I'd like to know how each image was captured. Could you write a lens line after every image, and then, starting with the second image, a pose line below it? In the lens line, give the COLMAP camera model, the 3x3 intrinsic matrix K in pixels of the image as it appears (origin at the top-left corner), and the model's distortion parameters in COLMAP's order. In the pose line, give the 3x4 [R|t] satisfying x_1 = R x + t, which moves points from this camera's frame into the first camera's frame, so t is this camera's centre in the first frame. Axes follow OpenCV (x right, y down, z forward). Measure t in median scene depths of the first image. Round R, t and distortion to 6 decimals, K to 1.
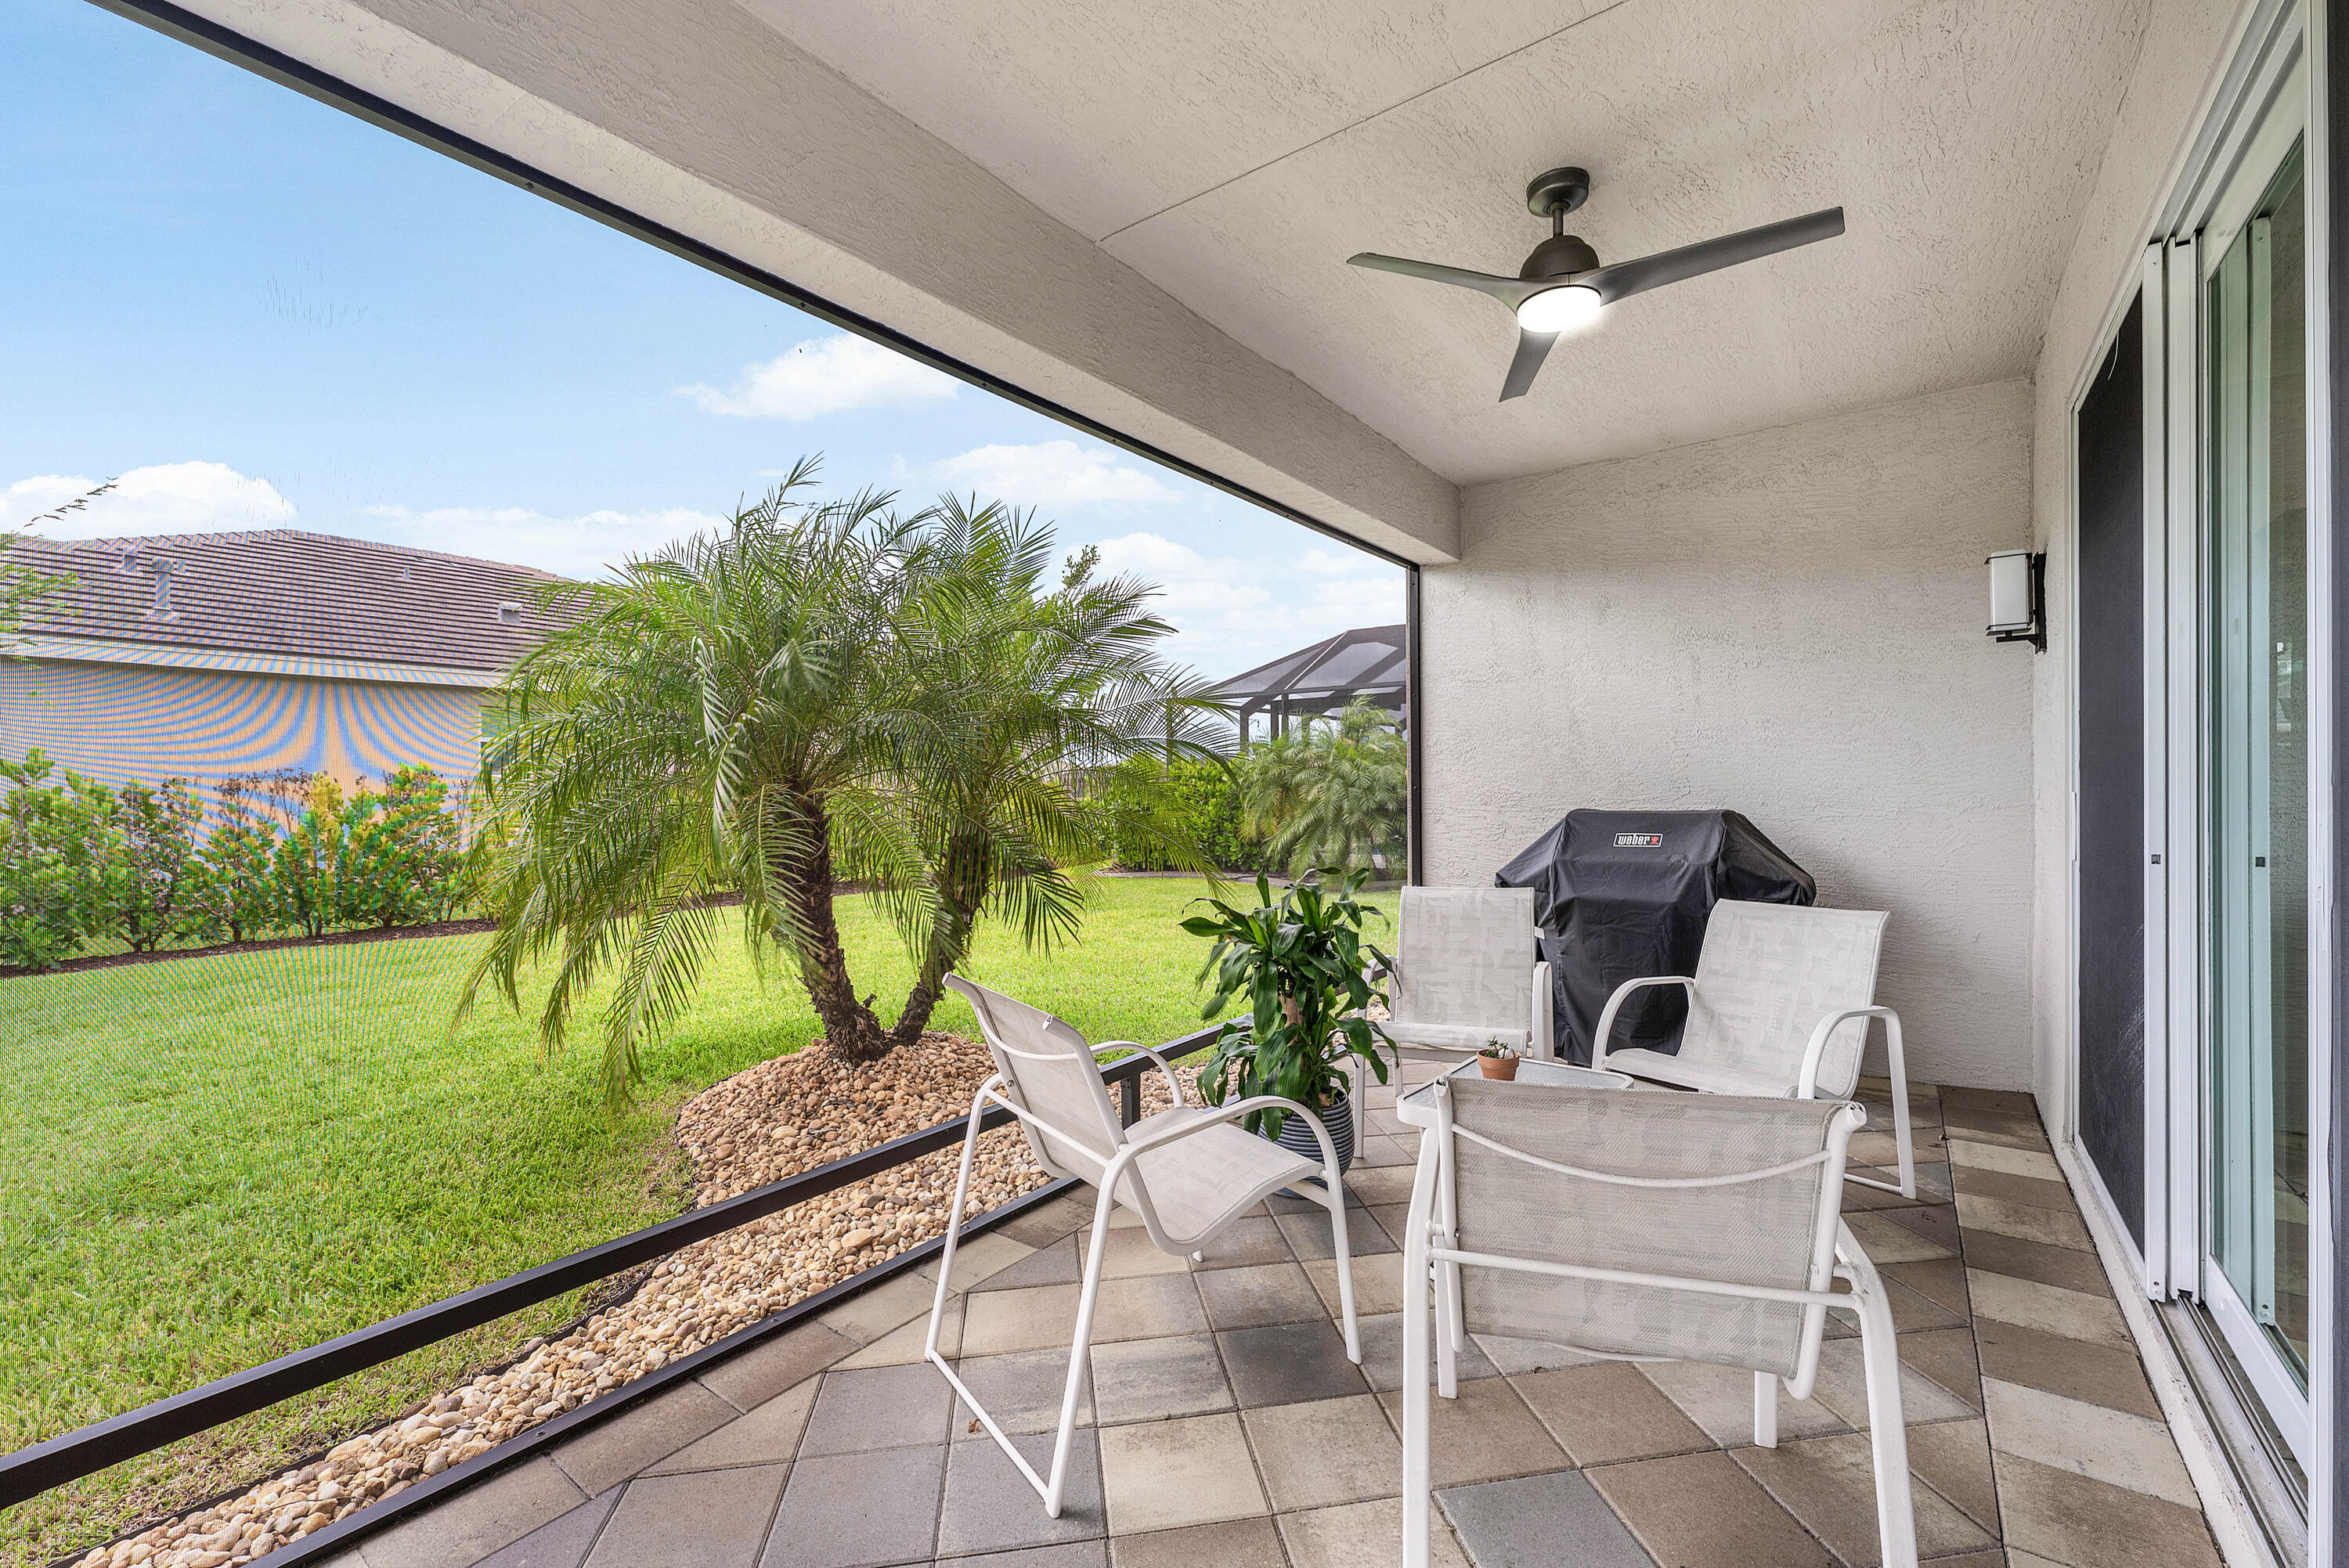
lens RADIAL K [[1021.4, 0, 1174.5], [0, 1021.4, 784.0], [0, 0, 1]] dist [-0.000041, -0.000231]
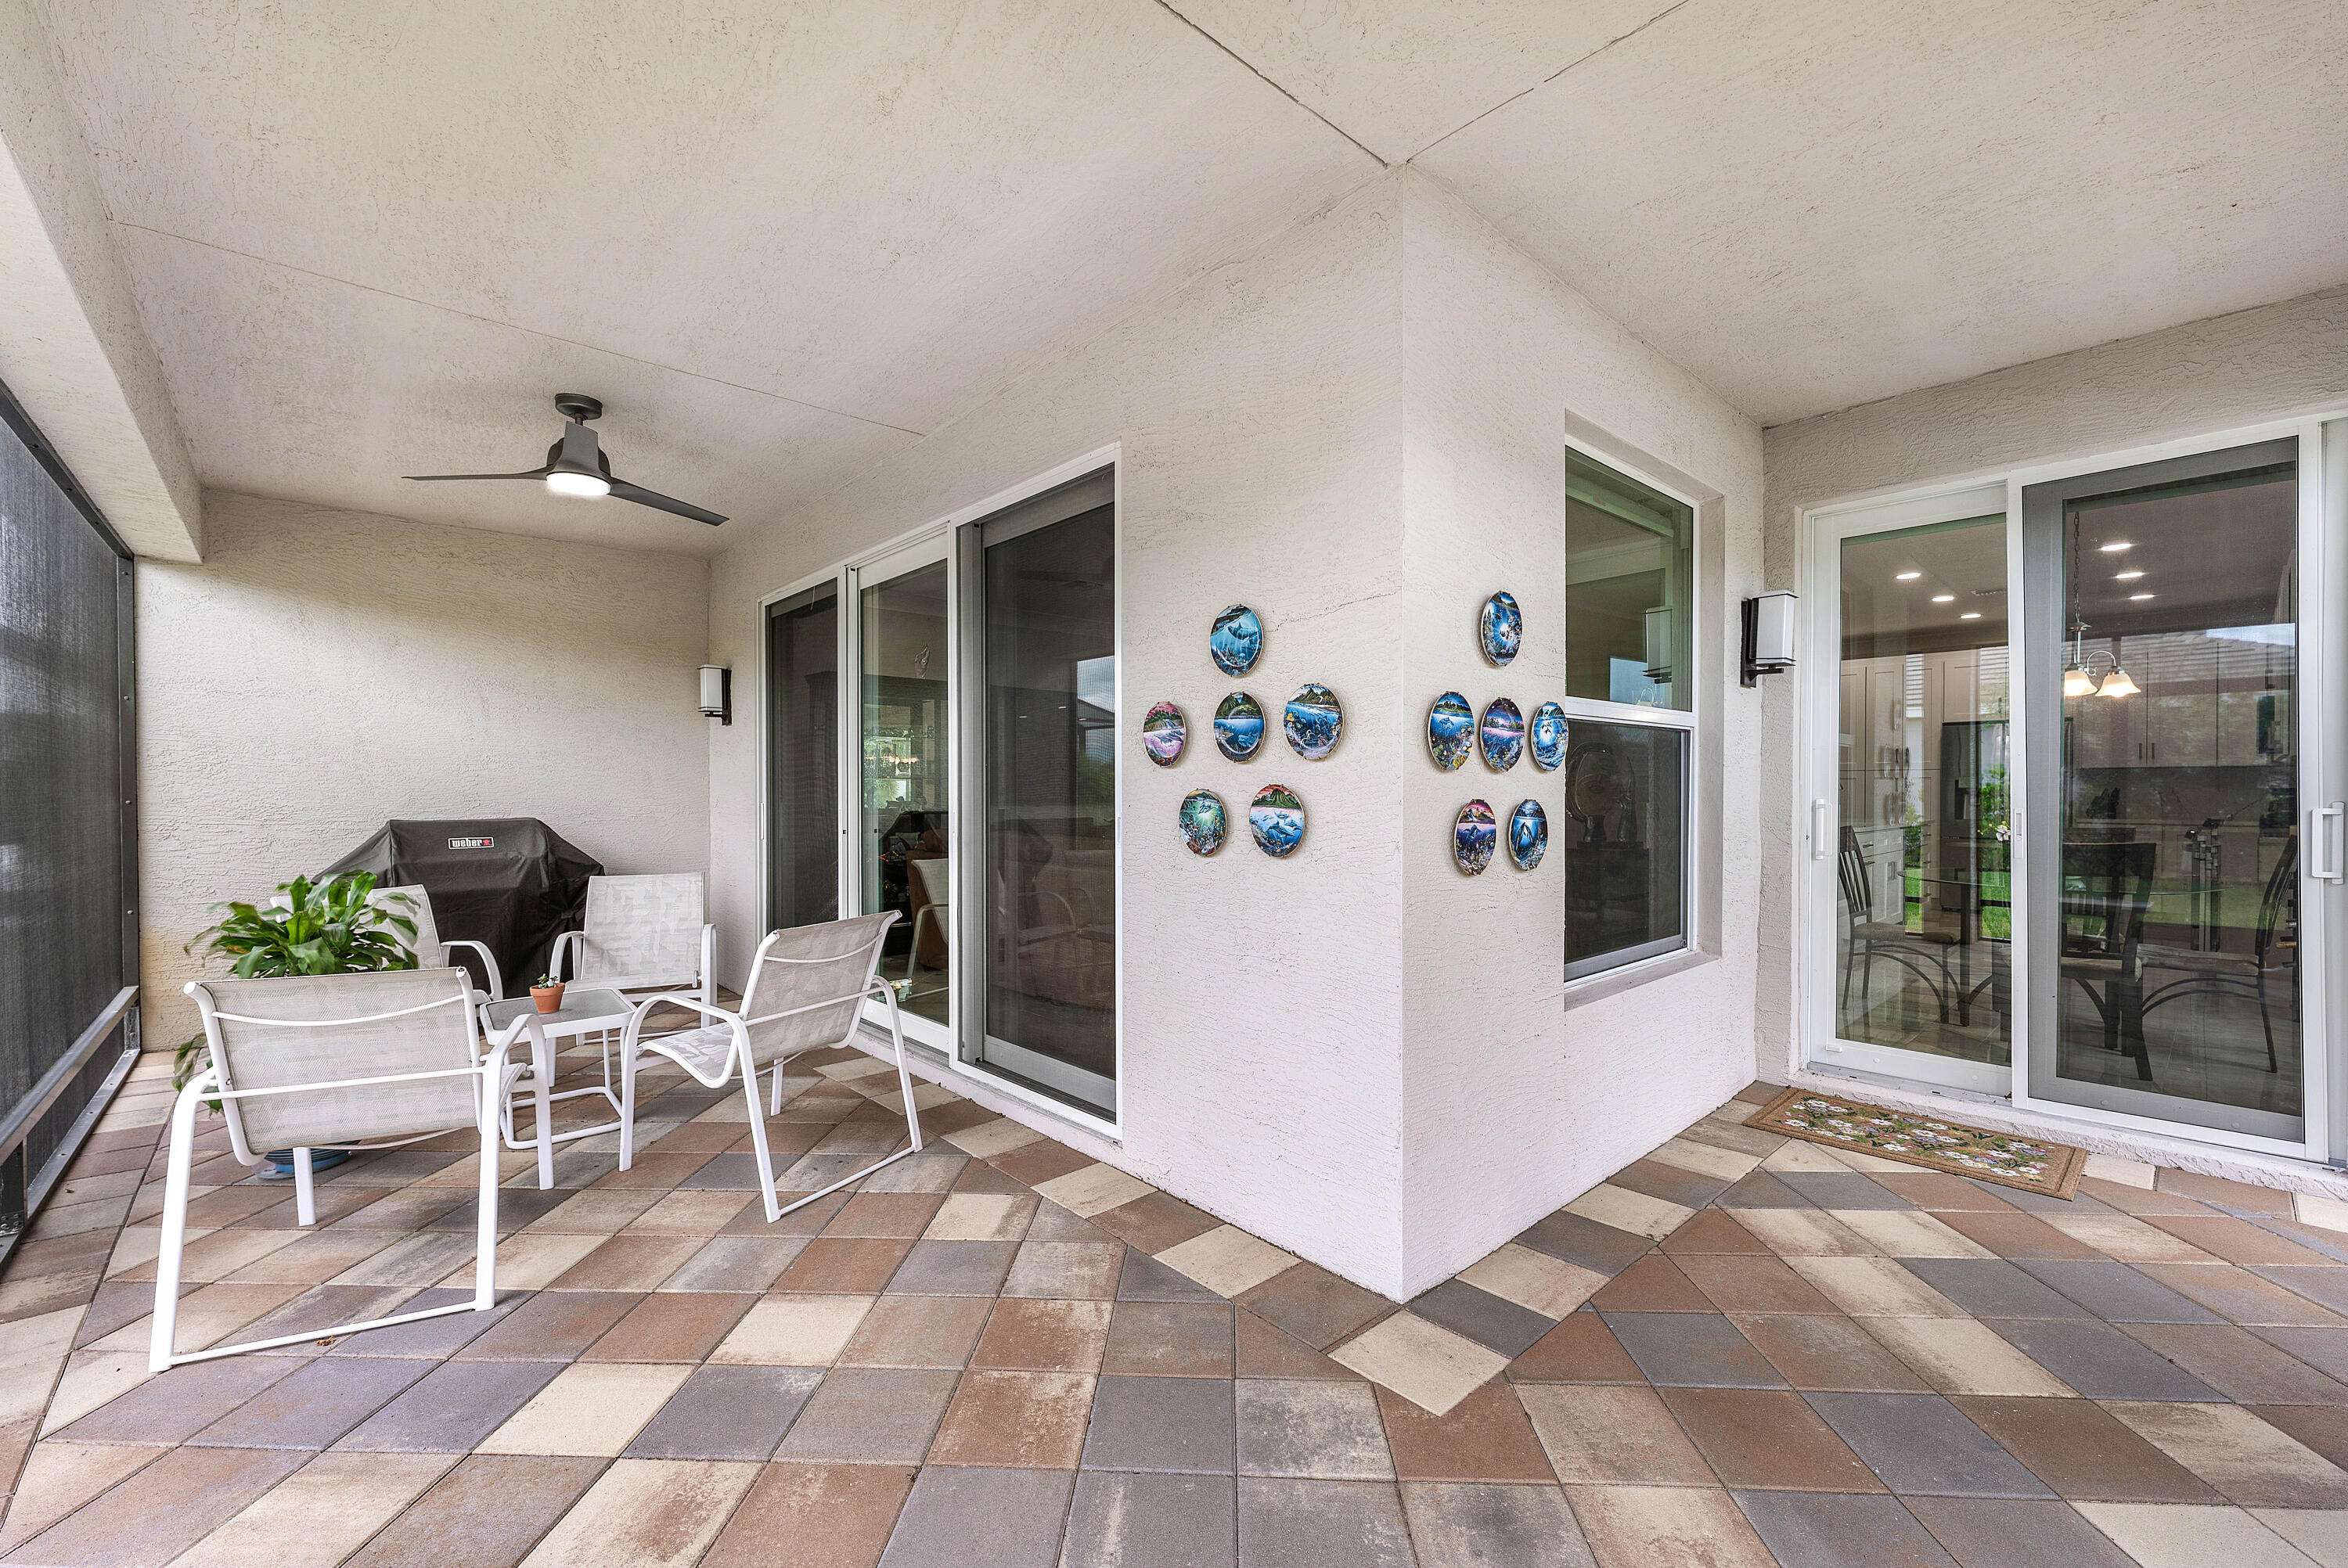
lens RADIAL K [[980.5, 0, 1174.0], [0, 980.5, 784.0], [0, 0, 1]] dist [0.000479, -0.000536]
pose [[0.201316, 0.013437, 0.979434, -0.560336], [-0.002796, 0.999910, -0.013143, -0.004364], [-0.979522, -0.000093, 0.201335, -0.094281]]
